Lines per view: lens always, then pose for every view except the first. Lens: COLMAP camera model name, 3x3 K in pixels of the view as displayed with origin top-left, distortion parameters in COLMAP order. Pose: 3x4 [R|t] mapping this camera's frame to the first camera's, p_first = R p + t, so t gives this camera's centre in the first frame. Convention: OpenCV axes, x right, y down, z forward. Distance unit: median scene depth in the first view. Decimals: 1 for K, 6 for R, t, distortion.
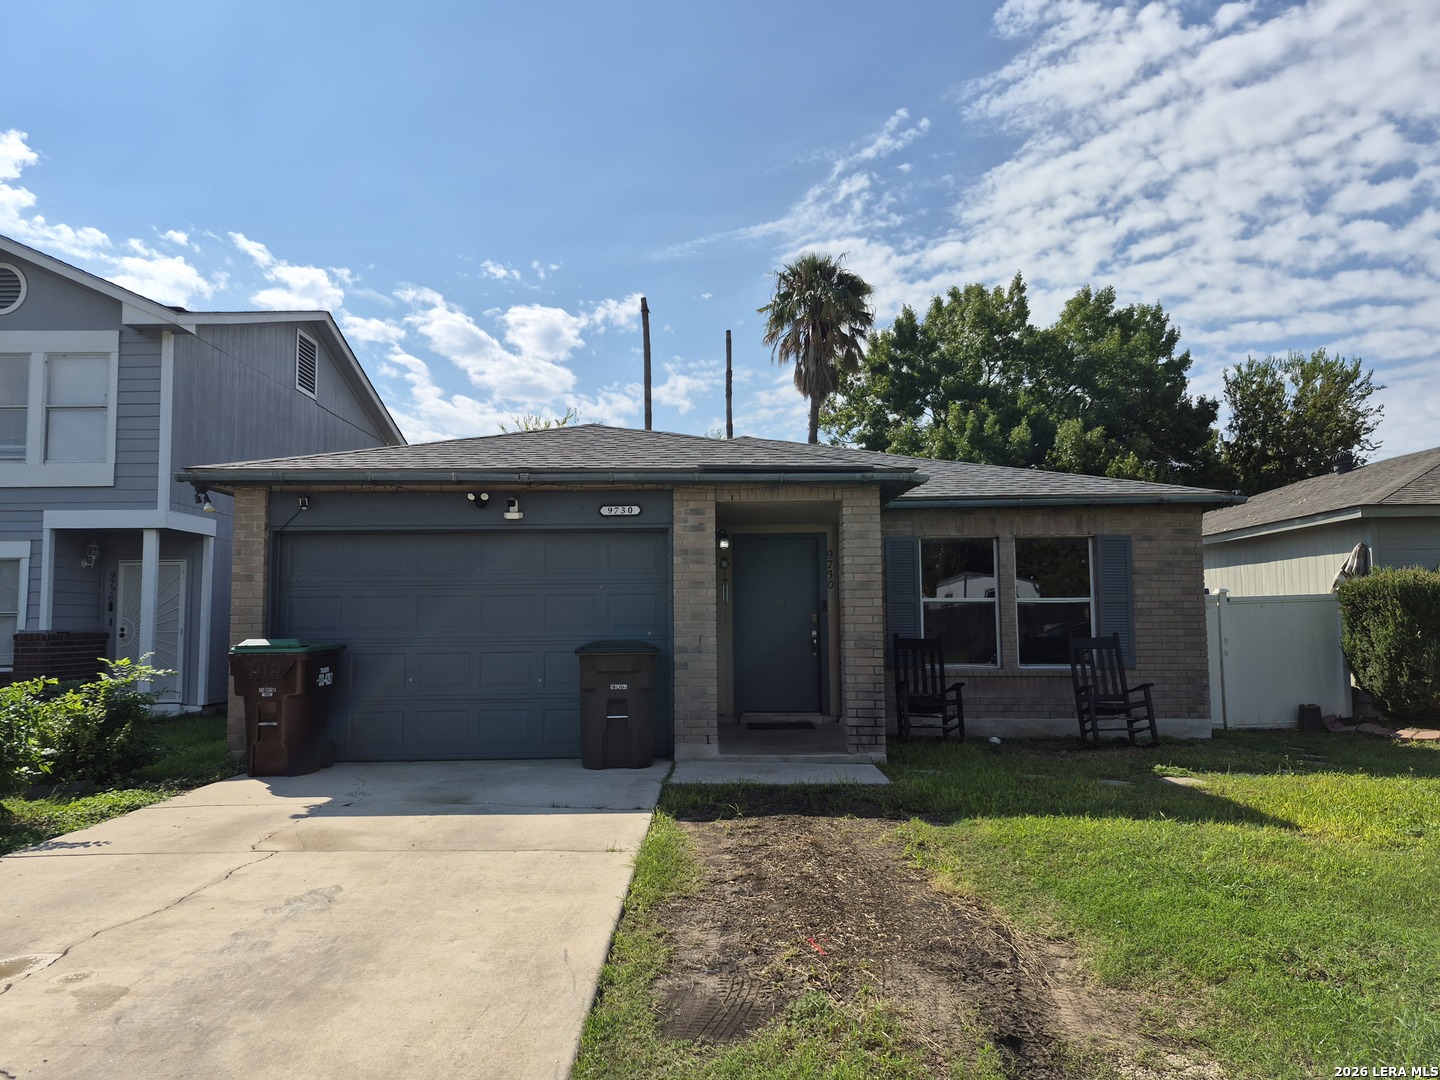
lens RADIAL K [[994.6, 0, 704.2], [0, 994.6, 549.1], [0, 0, 1]] dist [0.101720, -0.125854]
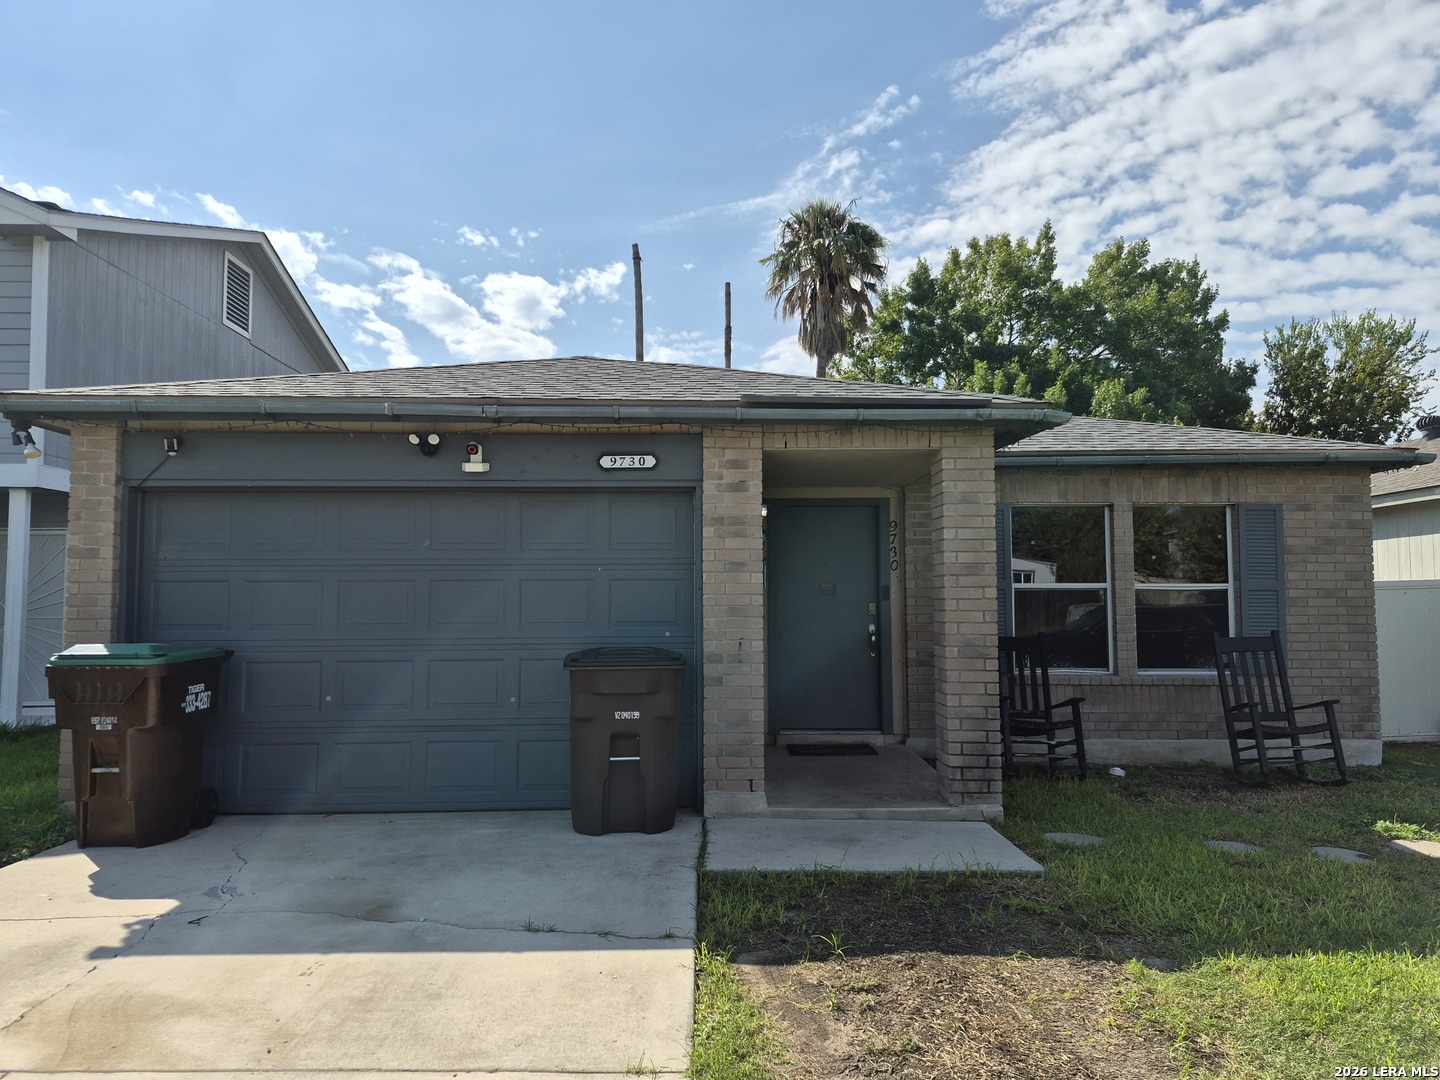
lens RADIAL K [[994.0, 0, 715.0], [0, 994.0, 539.6], [0, 0, 1]] dist [0.084424, -0.105720]
pose [[0.999611, 0.005502, 0.027333, -0.033854], [-0.005941, 0.999854, 0.015994, 0.004228], [-0.027241, -0.016151, 0.999498, 0.237607]]
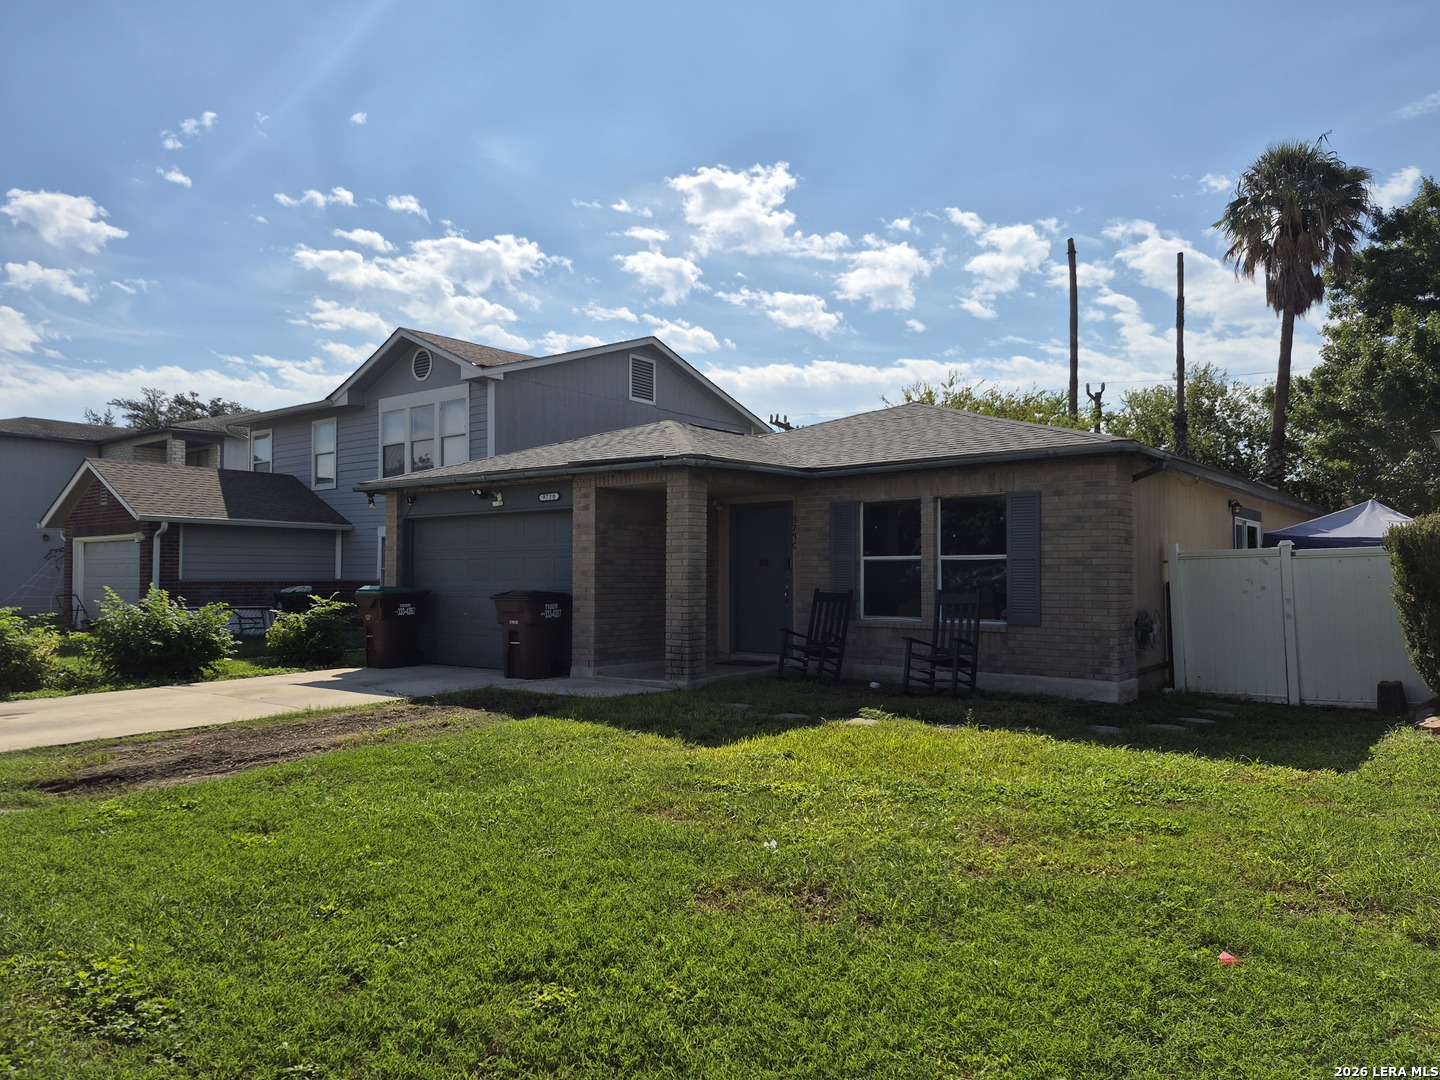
lens RADIAL K [[994.6, 0, 704.2], [0, 994.6, 549.1], [0, 0, 1]] dist [0.101720, -0.125854]
pose [[0.788535, -0.012252, -0.614867, 0.771660], [0.040627, 0.998655, 0.032202, -0.001881], [0.613646, -0.050372, 0.787973, 0.028263]]
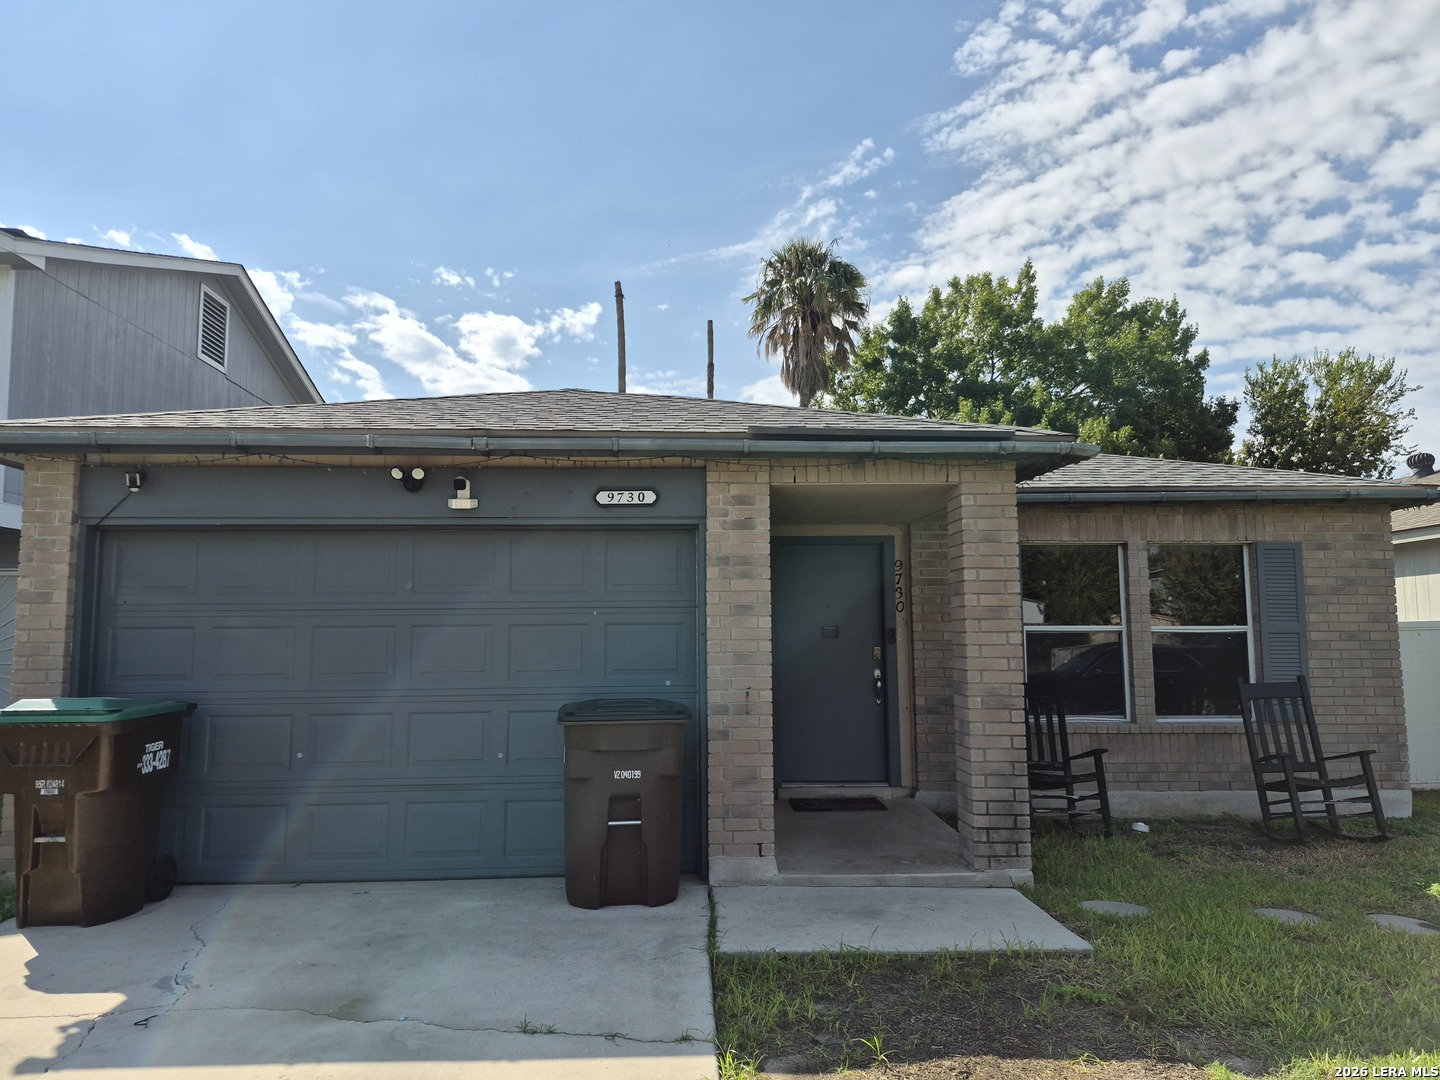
lens RADIAL K [[992.6, 0, 708.8], [0, 992.6, 532.3], [0, 0, 1]] dist [0.075333, -0.092038]
pose [[0.998996, 0.006497, 0.044327, -0.047929], [-0.005230, 0.999577, -0.028622, 0.002554], [-0.044494, 0.028362, 0.998607, 0.277544]]
